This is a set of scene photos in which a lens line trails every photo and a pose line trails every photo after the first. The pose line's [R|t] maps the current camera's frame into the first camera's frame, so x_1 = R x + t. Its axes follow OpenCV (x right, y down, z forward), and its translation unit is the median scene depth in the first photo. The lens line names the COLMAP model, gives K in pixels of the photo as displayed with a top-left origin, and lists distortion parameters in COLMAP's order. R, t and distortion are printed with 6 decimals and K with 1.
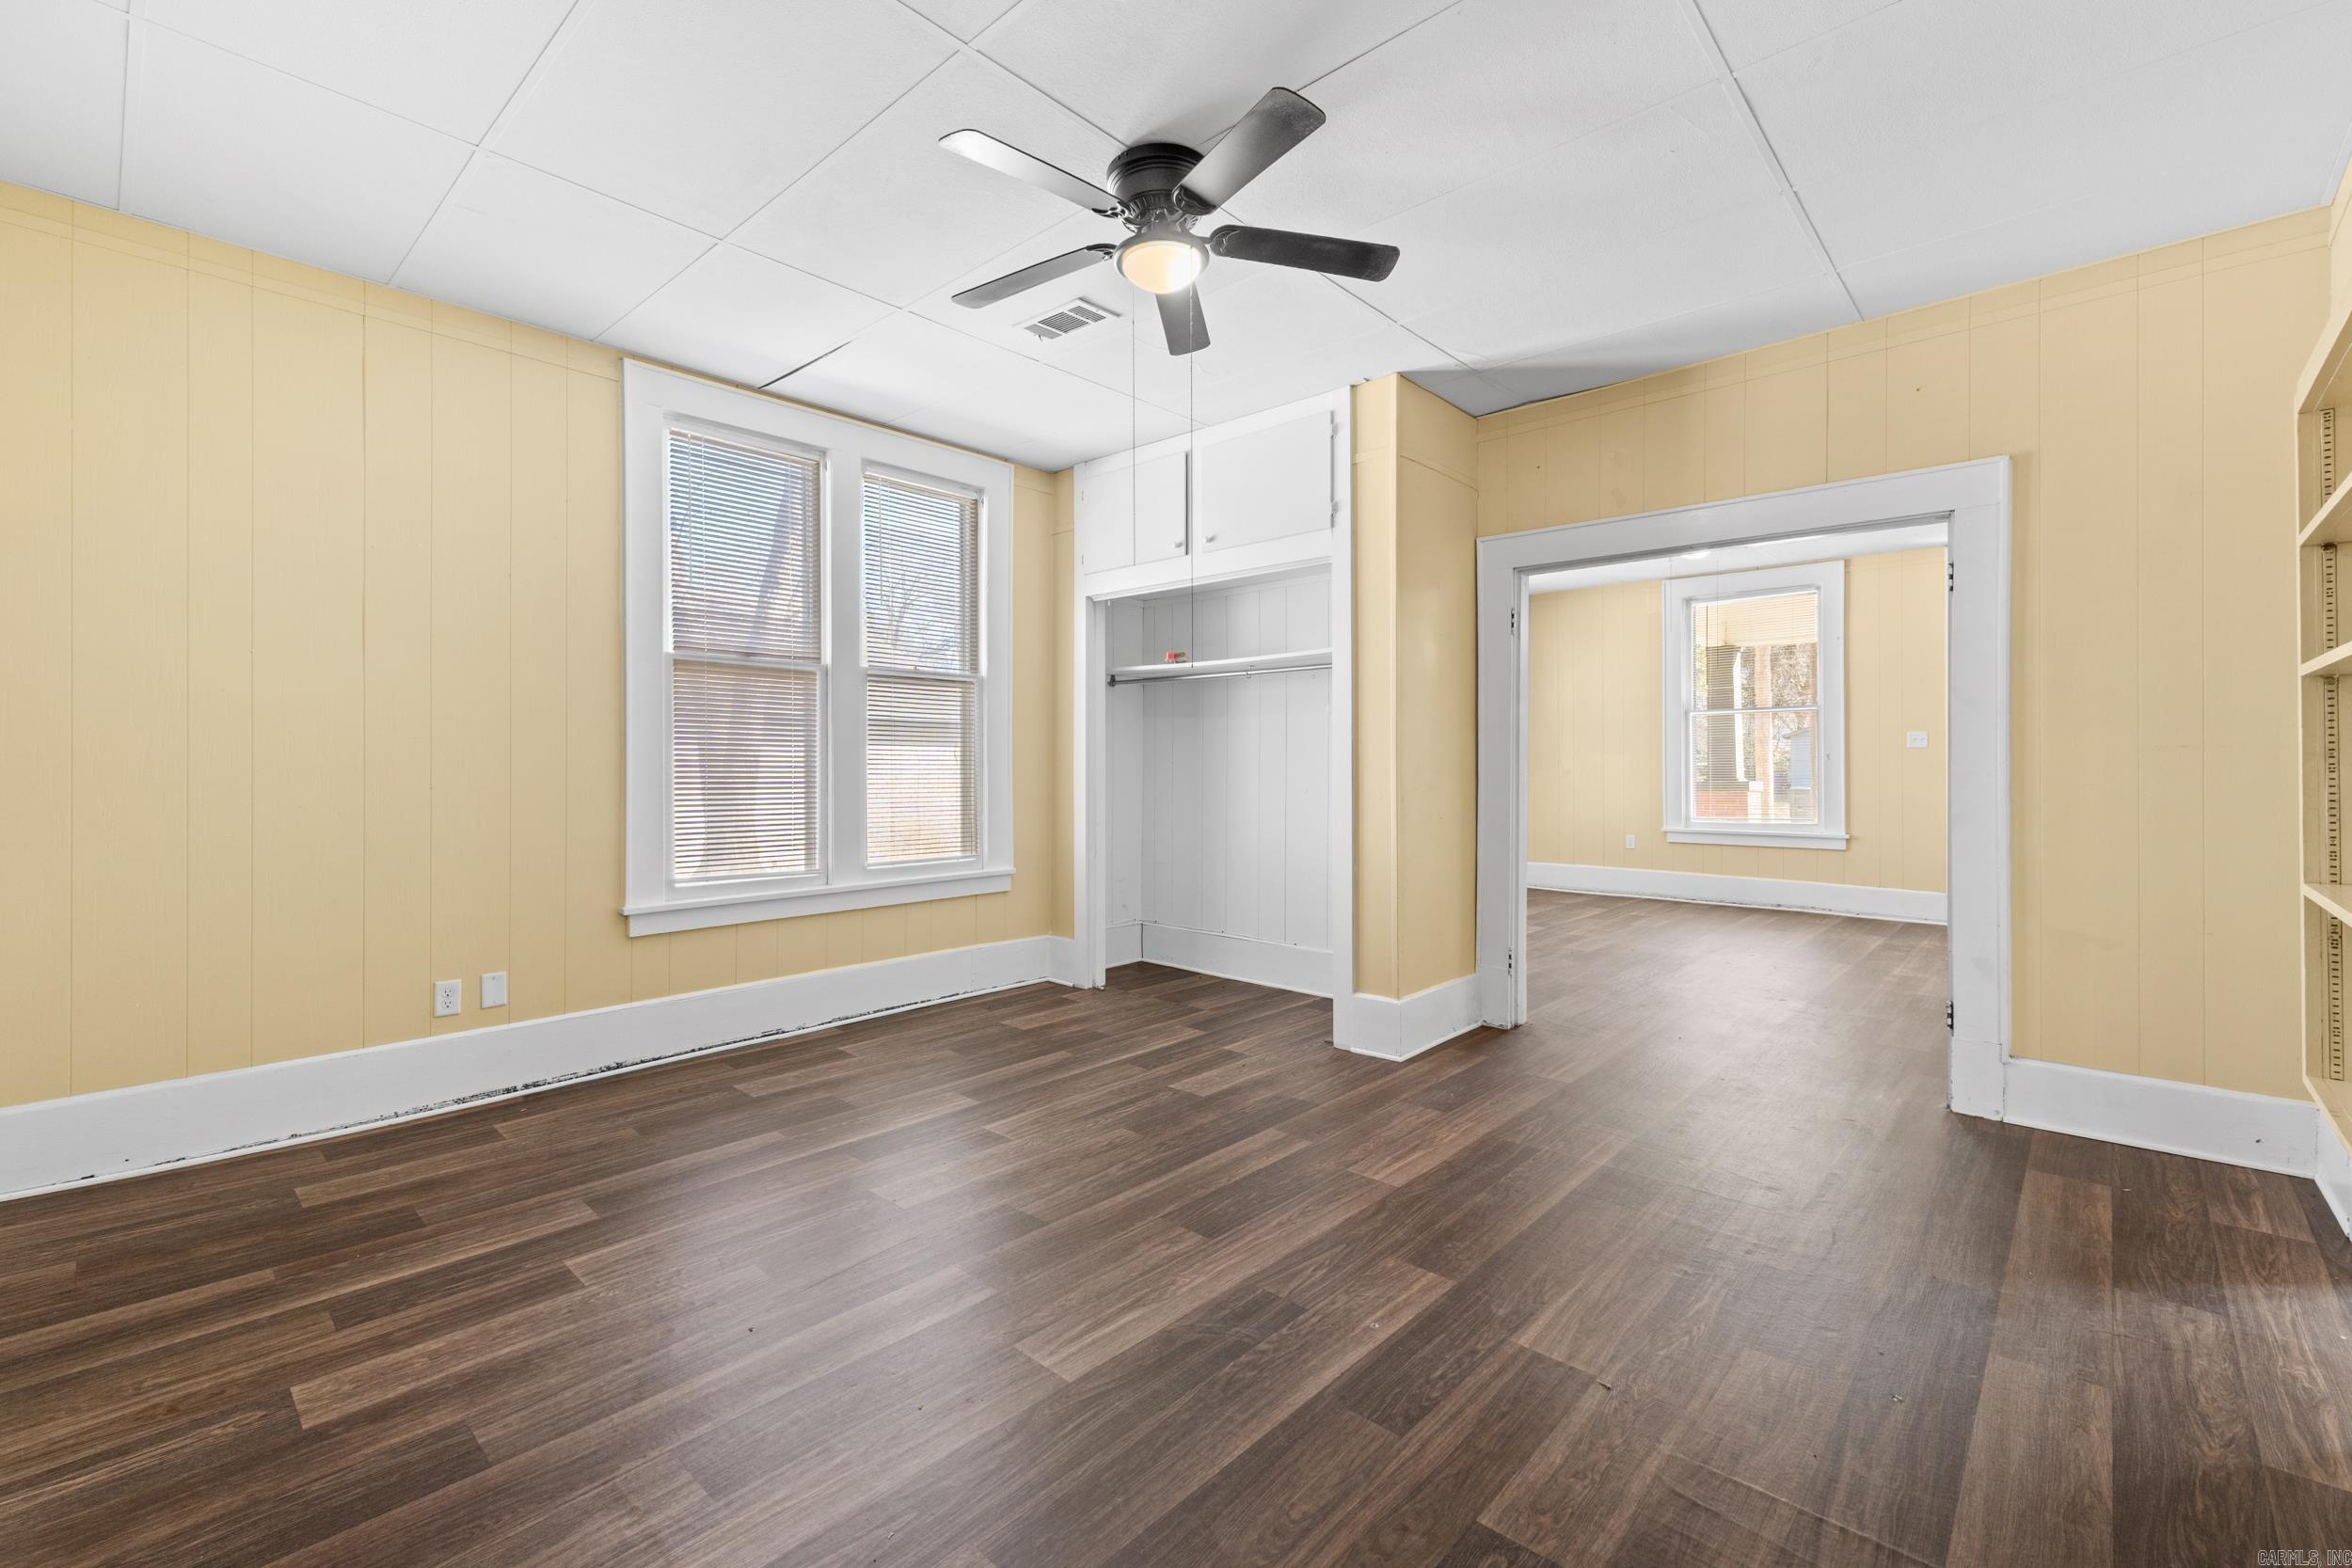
lens RADIAL K [[1002.0, 0, 1168.2], [0, 1002.0, 804.0], [0, 0, 1]] dist [-0.000225, 0.003676]
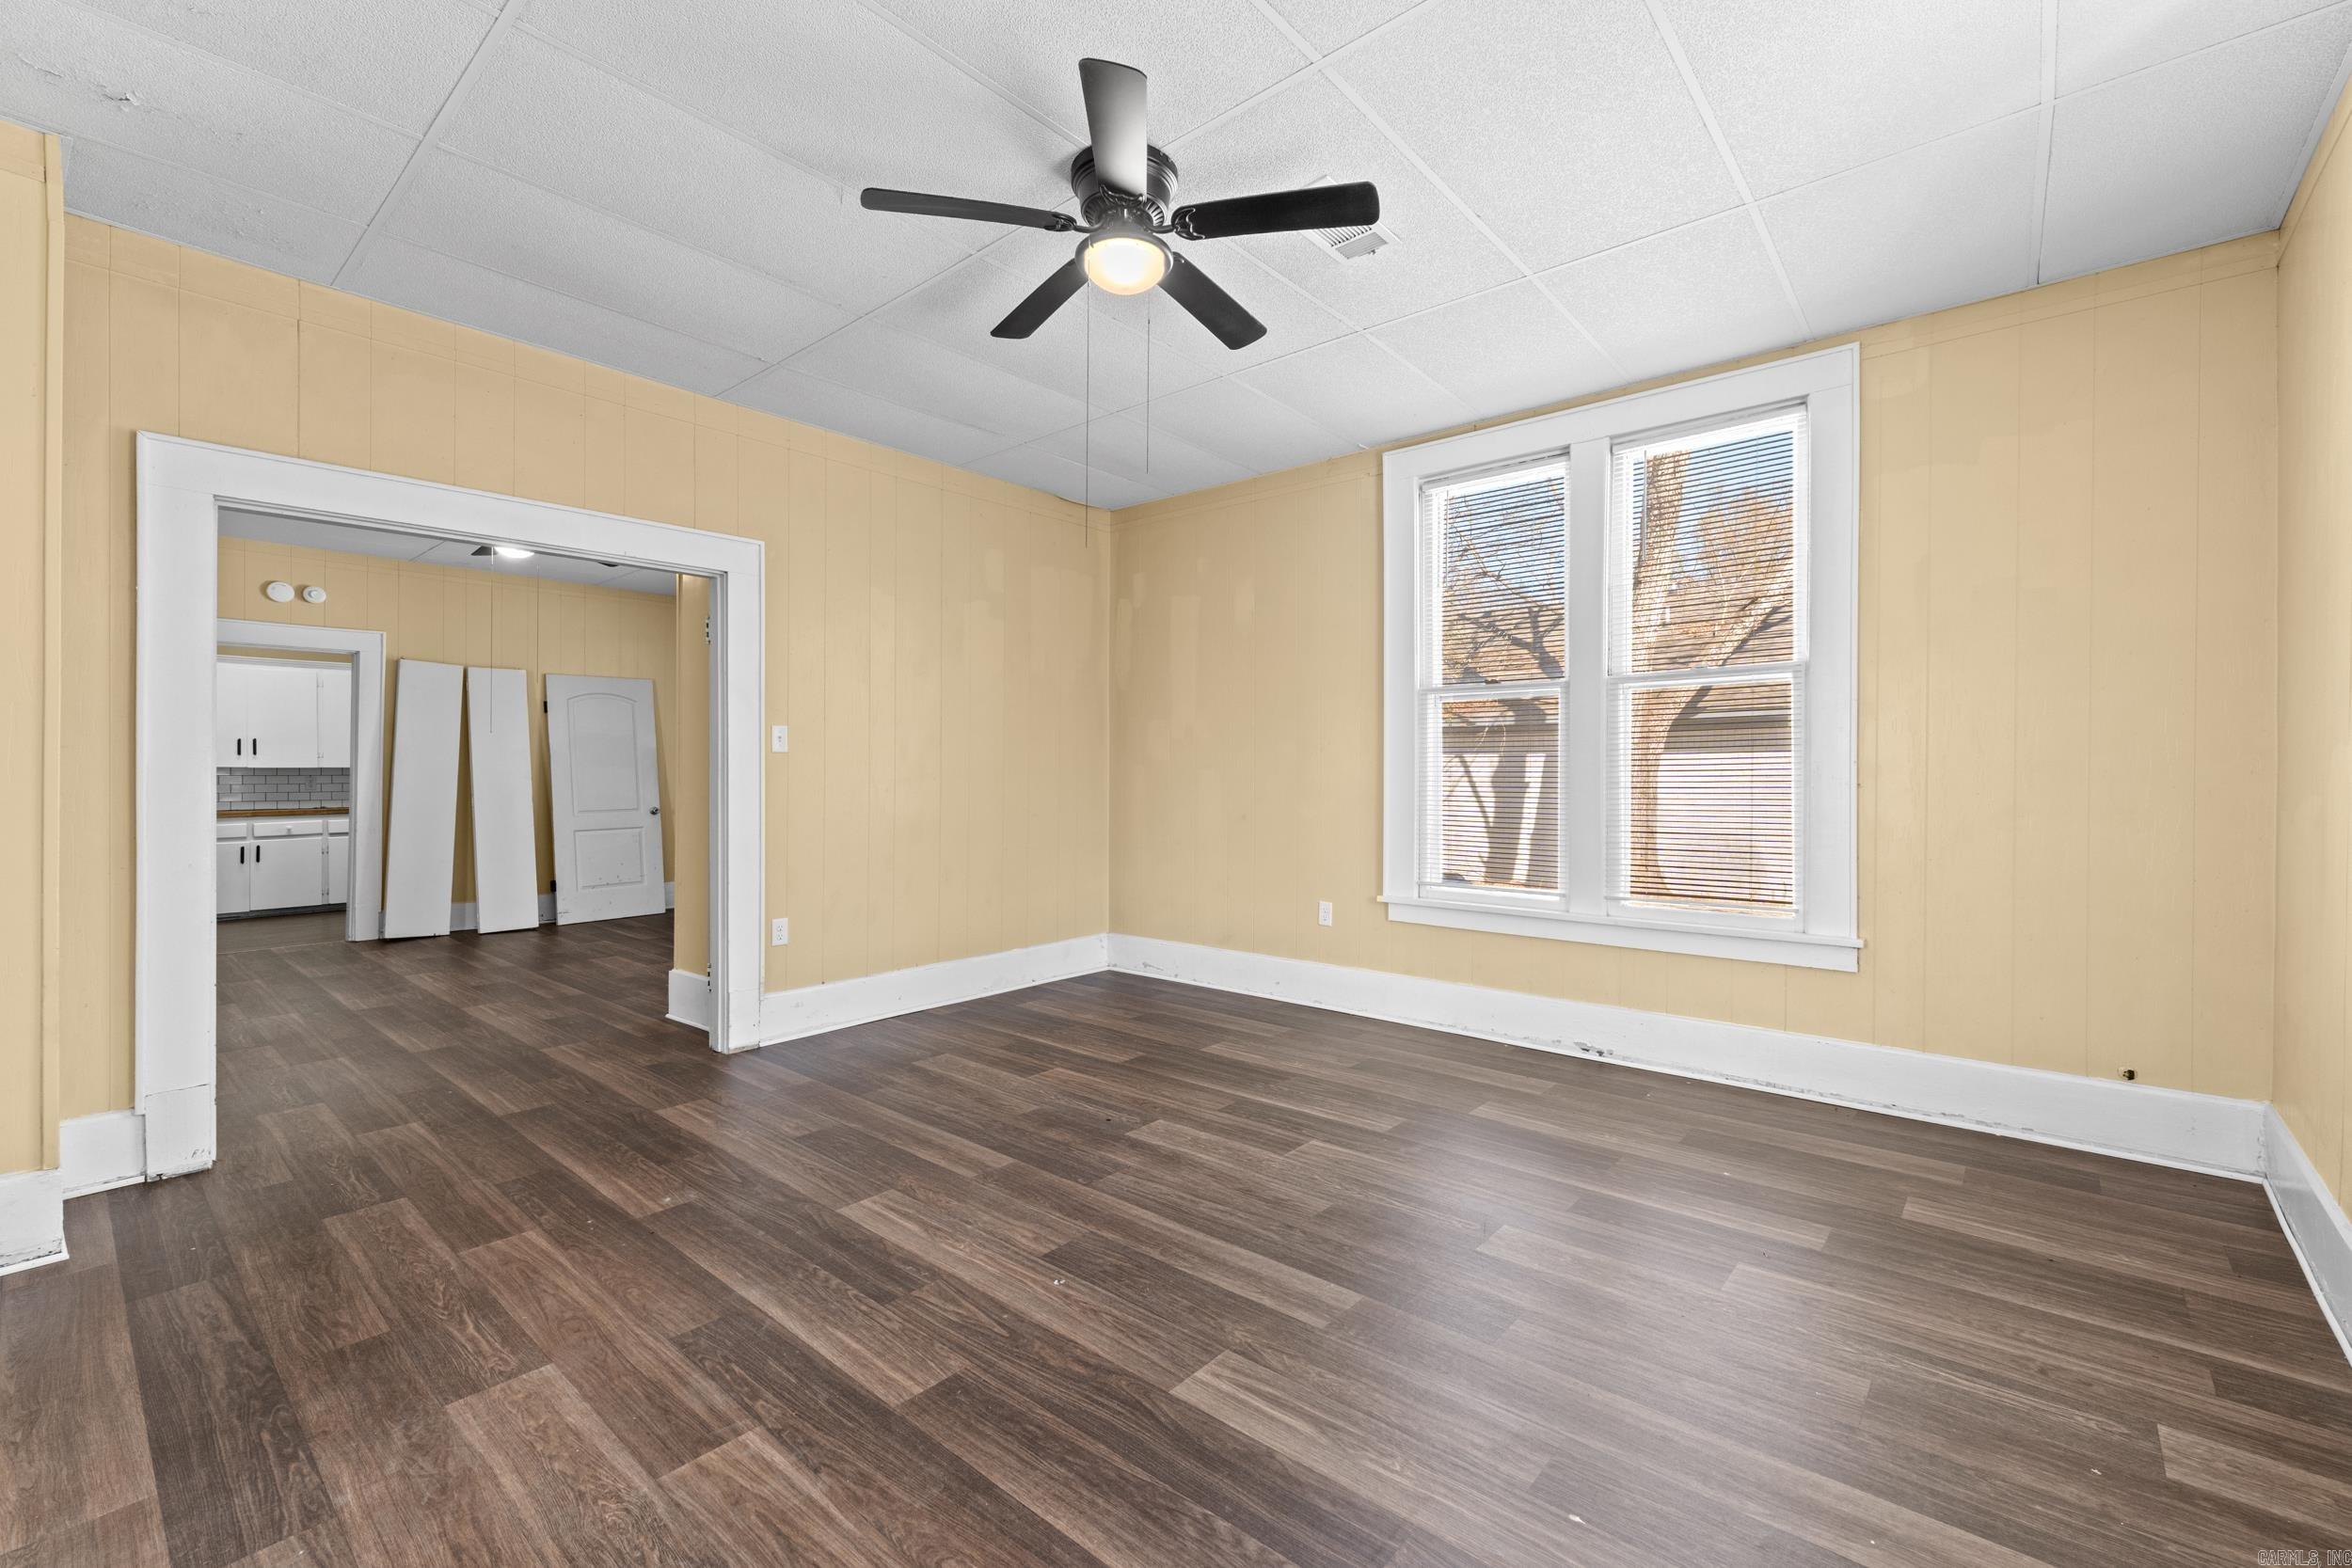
lens RADIAL K [[1002.0, 0, 1207.4], [0, 1002.0, 717.4], [0, 0, 1]] dist [-0.000225, 0.003676]
pose [[0.056034, -0.044334, -0.997444, 0.831141], [-0.035754, 0.998284, -0.046380, -0.042368], [0.997788, 0.038262, 0.054353, 0.861127]]
